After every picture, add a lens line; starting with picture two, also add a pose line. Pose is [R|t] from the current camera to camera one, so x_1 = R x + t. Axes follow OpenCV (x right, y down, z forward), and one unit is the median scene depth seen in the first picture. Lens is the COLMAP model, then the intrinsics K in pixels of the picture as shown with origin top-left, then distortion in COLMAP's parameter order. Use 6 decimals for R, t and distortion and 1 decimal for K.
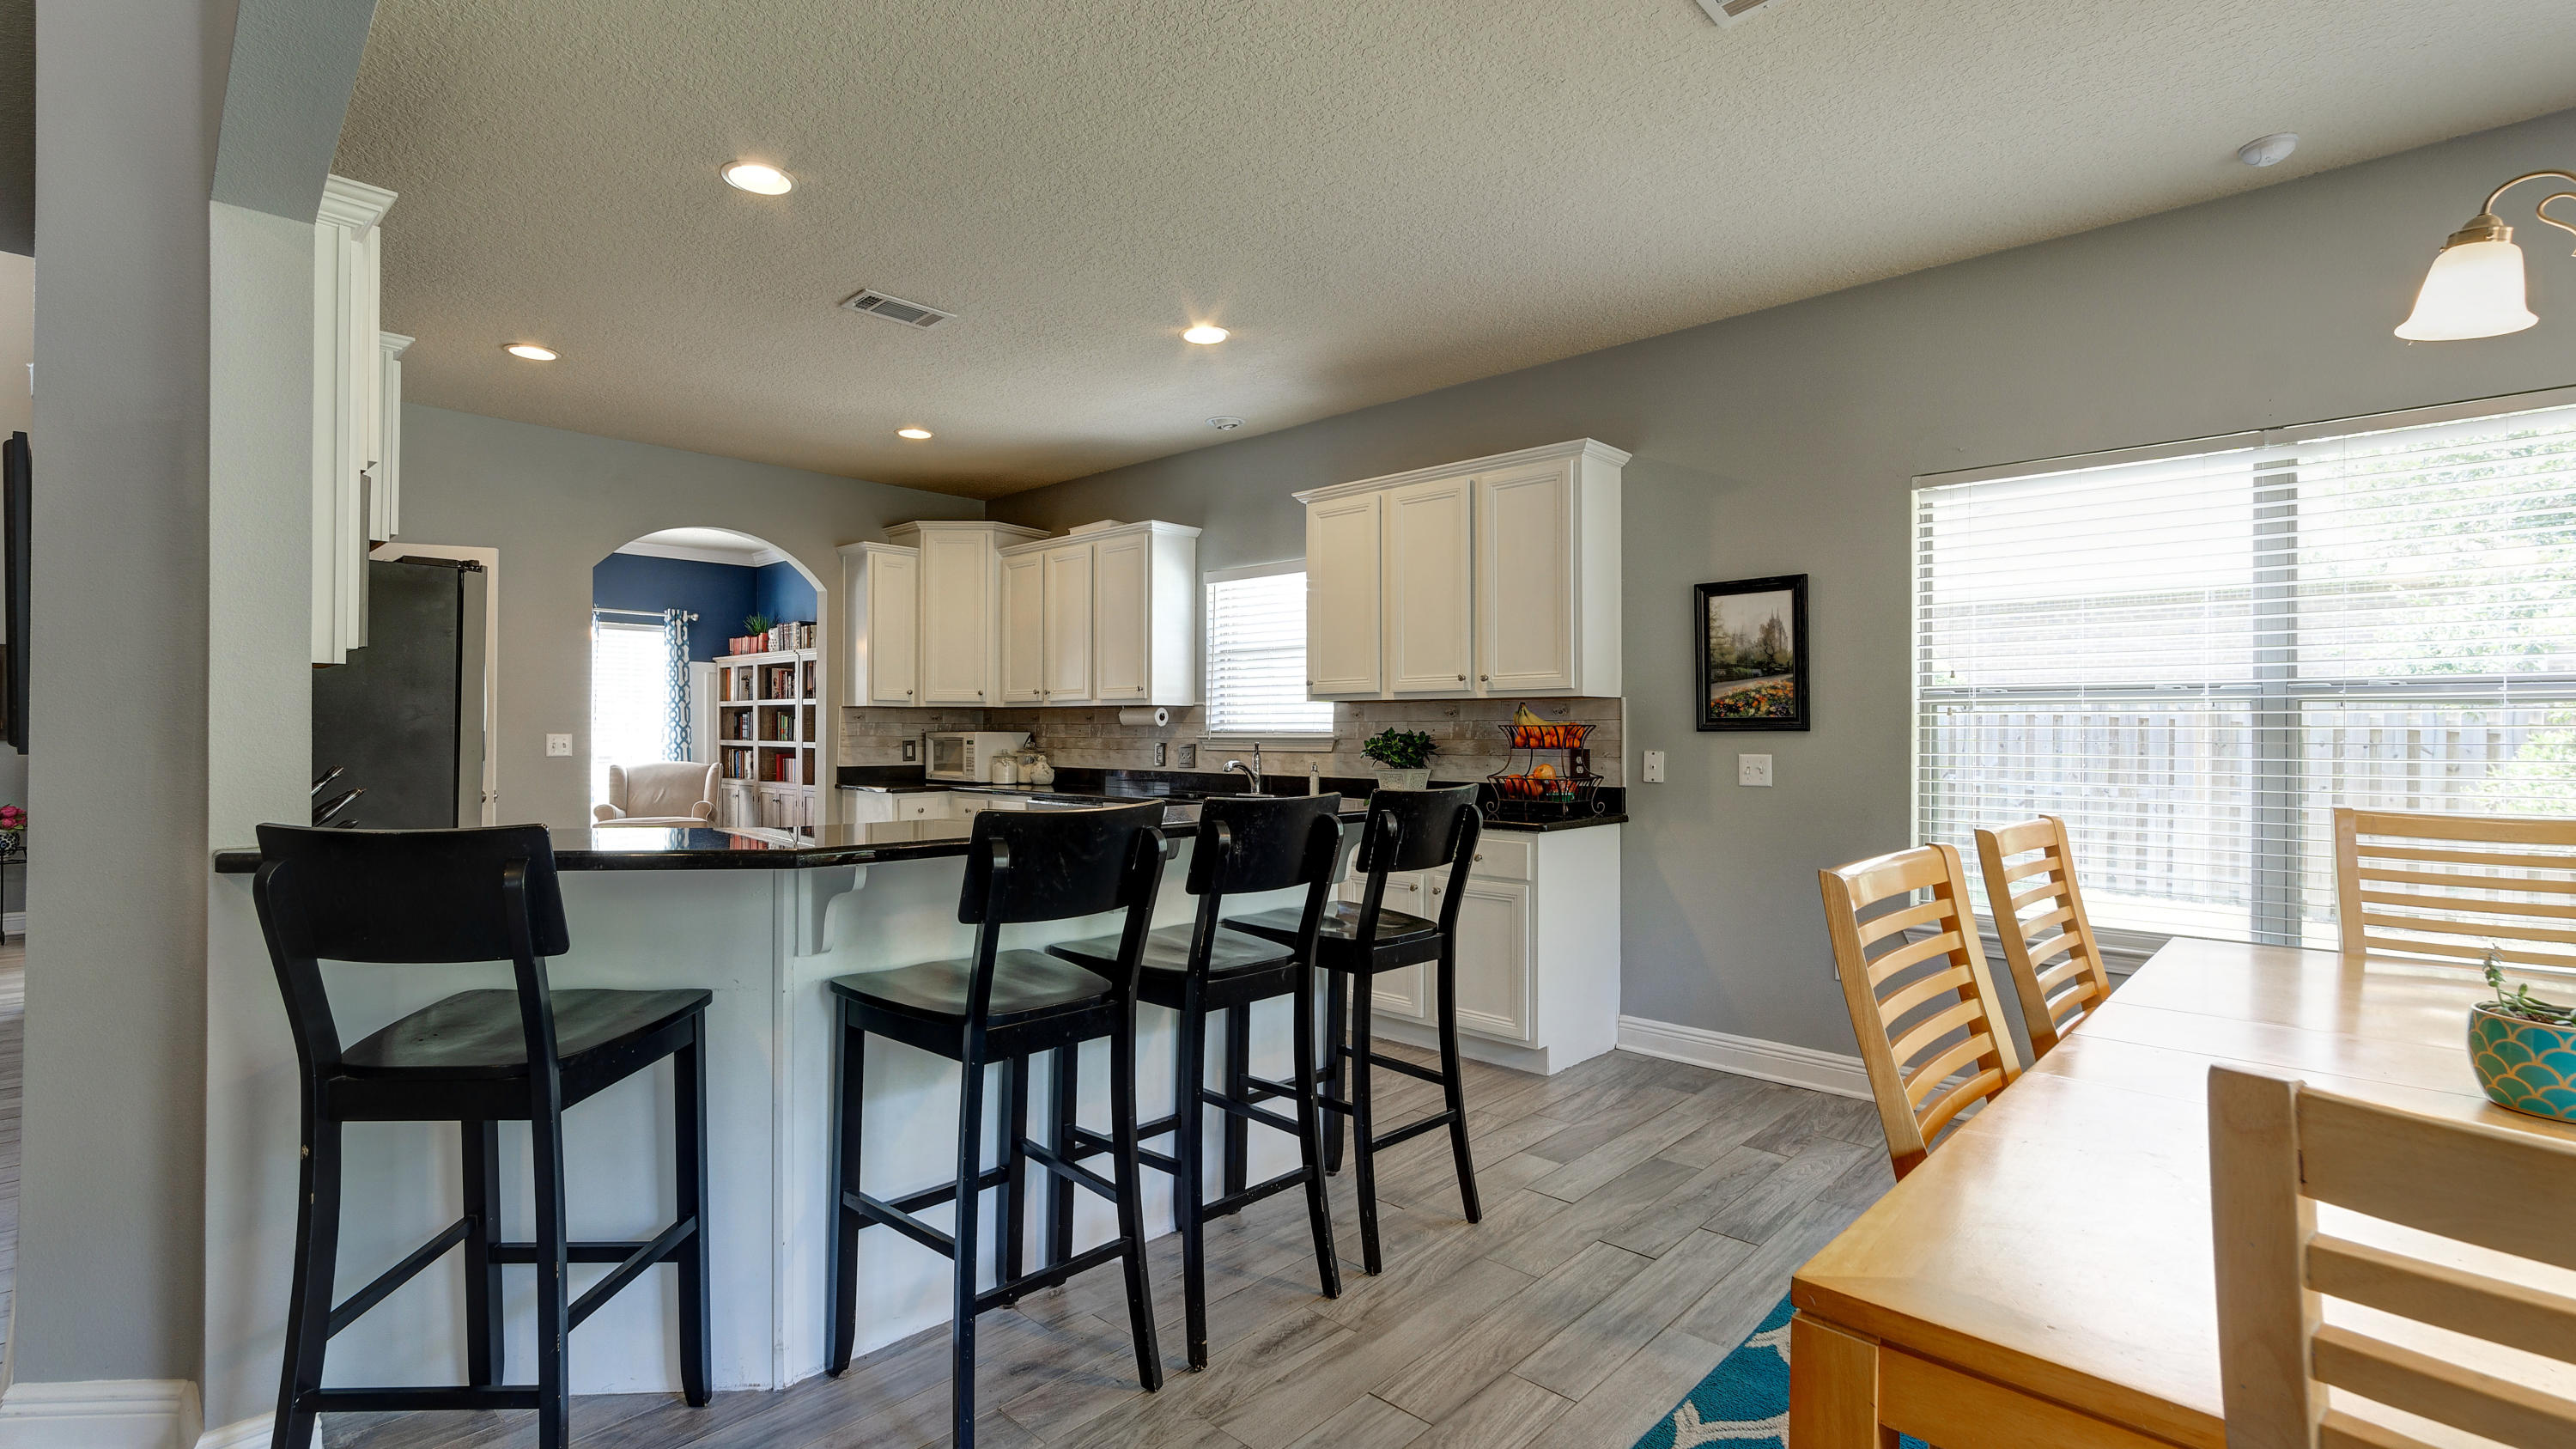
lens RADIAL K [[1168.0, 0, 1257.5], [0, 1168.0, 727.2], [0, 0, 1]] dist [-0.000450, 0.000196]
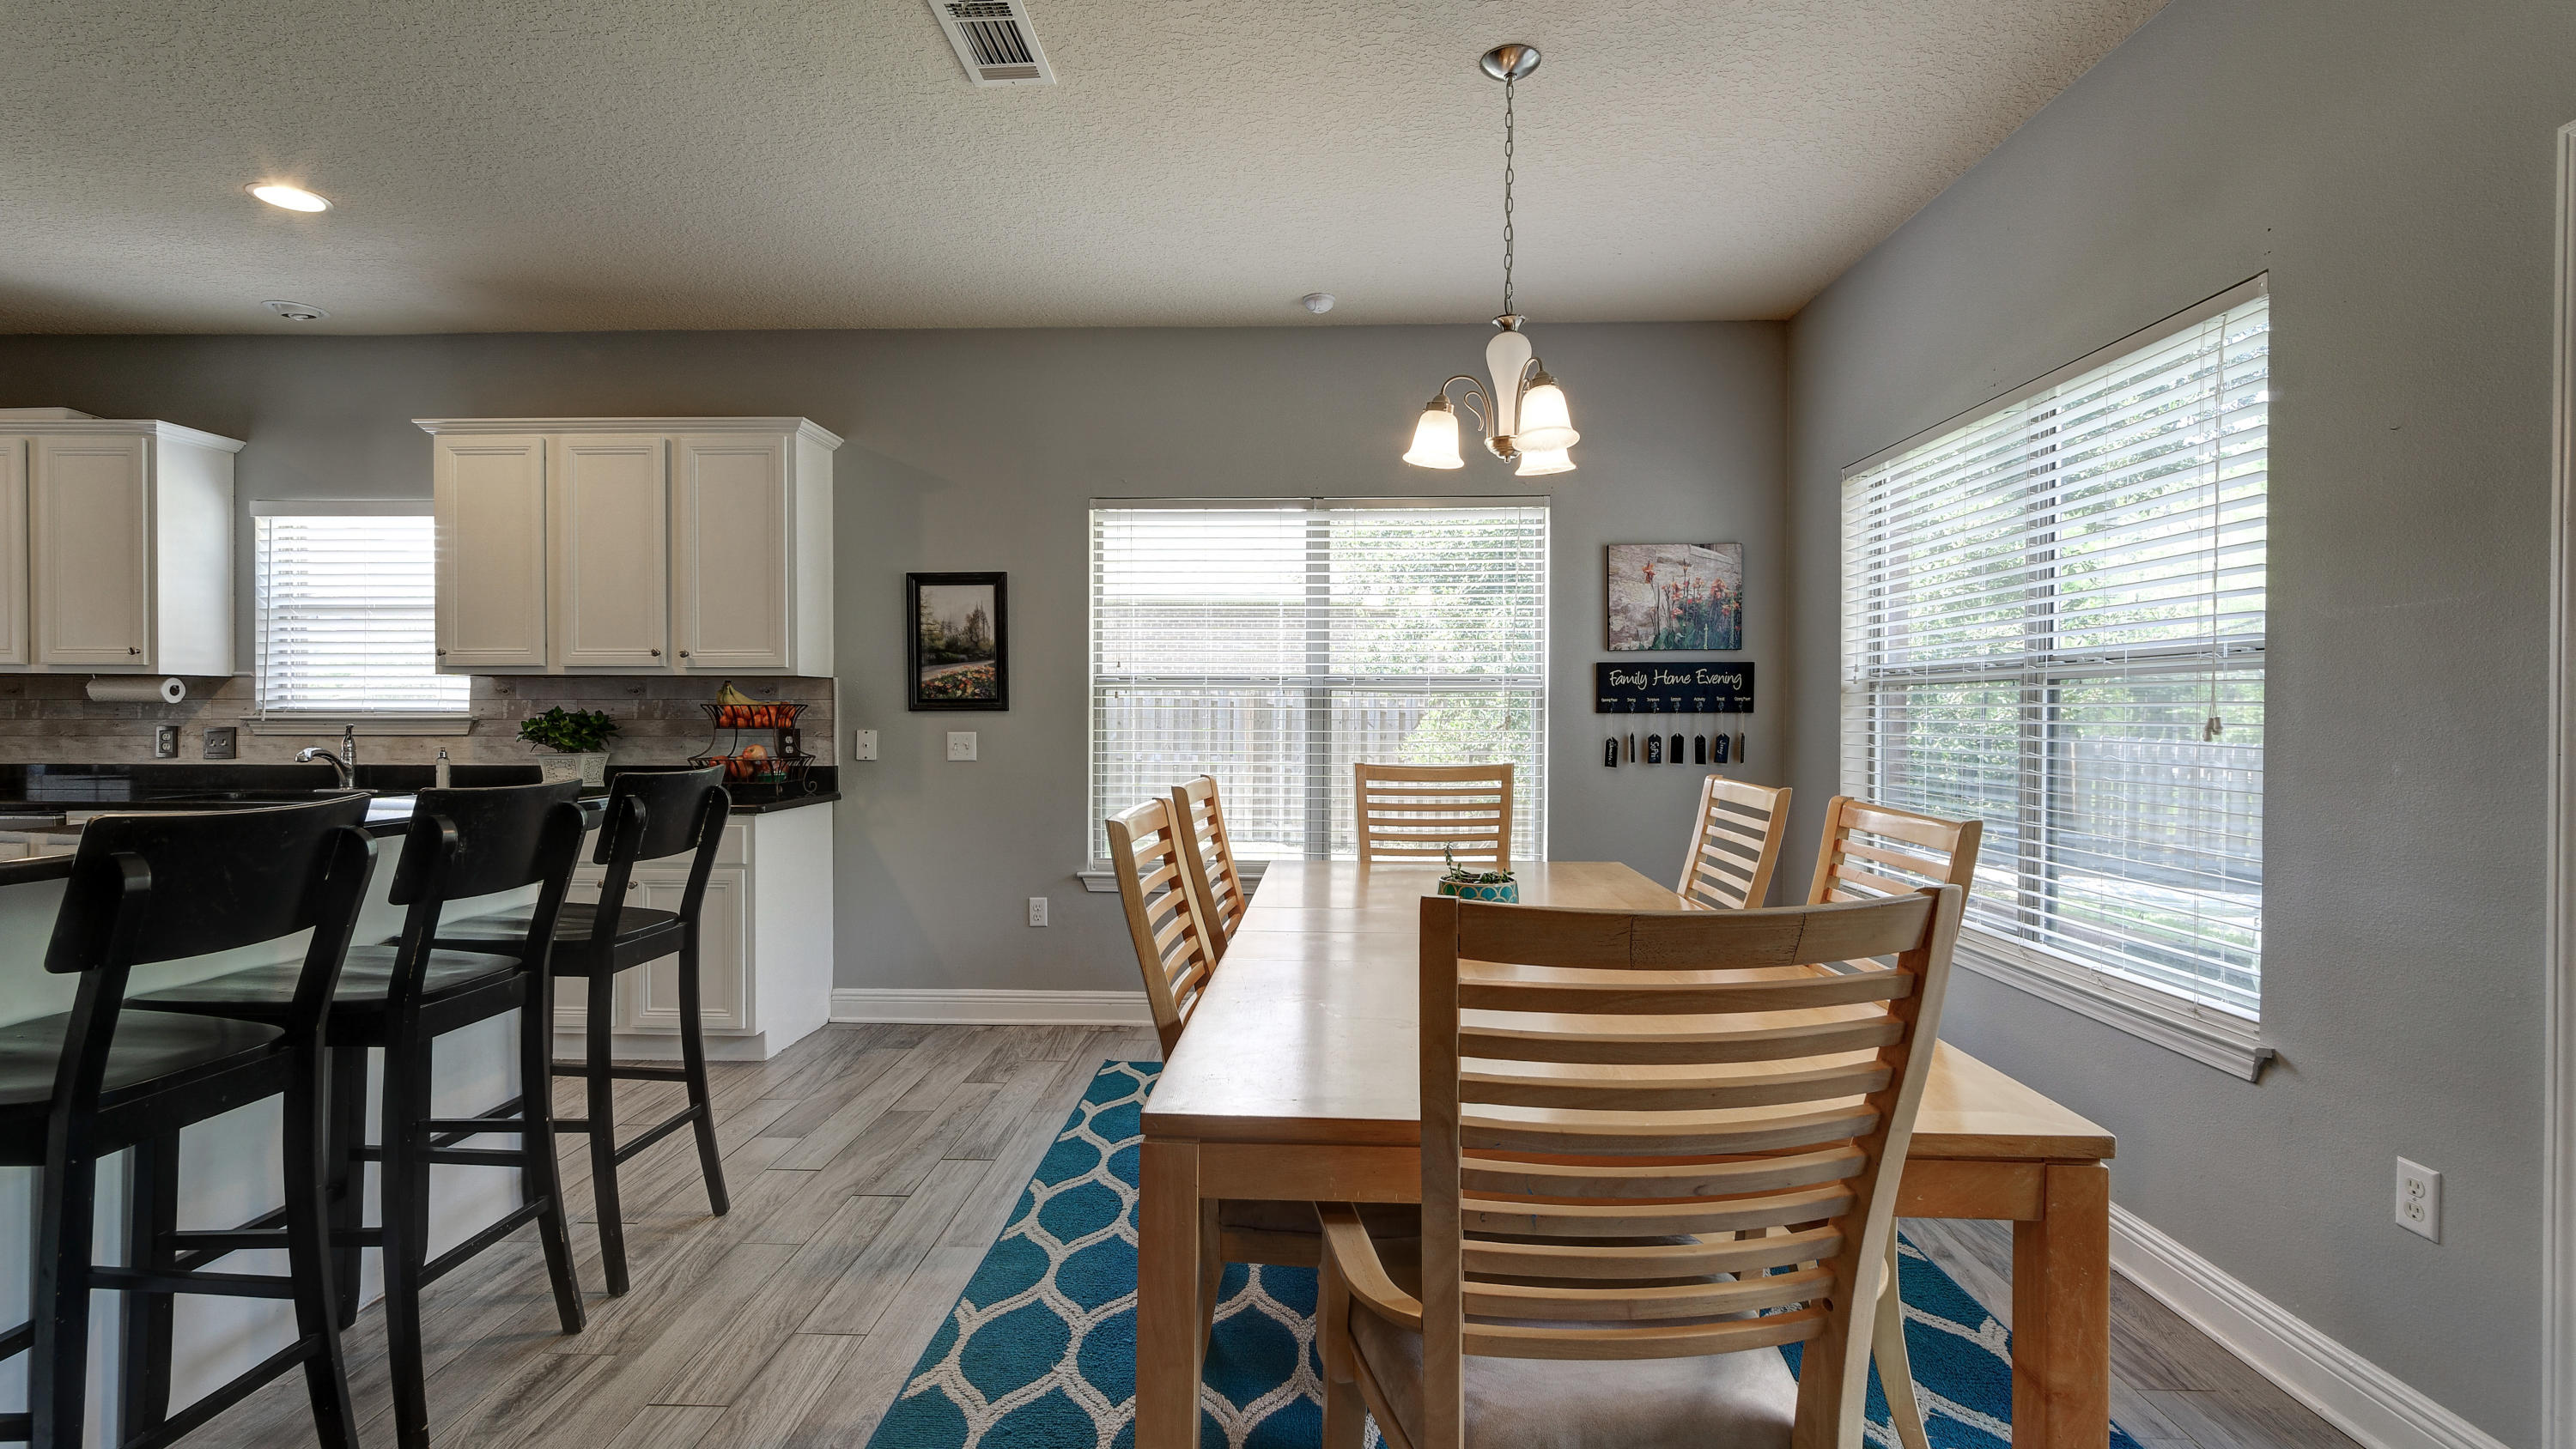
lens RADIAL K [[1210.2, 0, 1288.0], [0, 1210.2, 724.5], [0, 0, 1]] dist [-0.000355, 0.000029]
pose [[0.735773, -0.006913, 0.677193, -0.122510], [-0.003449, 0.999897, 0.013955, -0.000777], [-0.677219, -0.012604, 0.735673, -0.048598]]
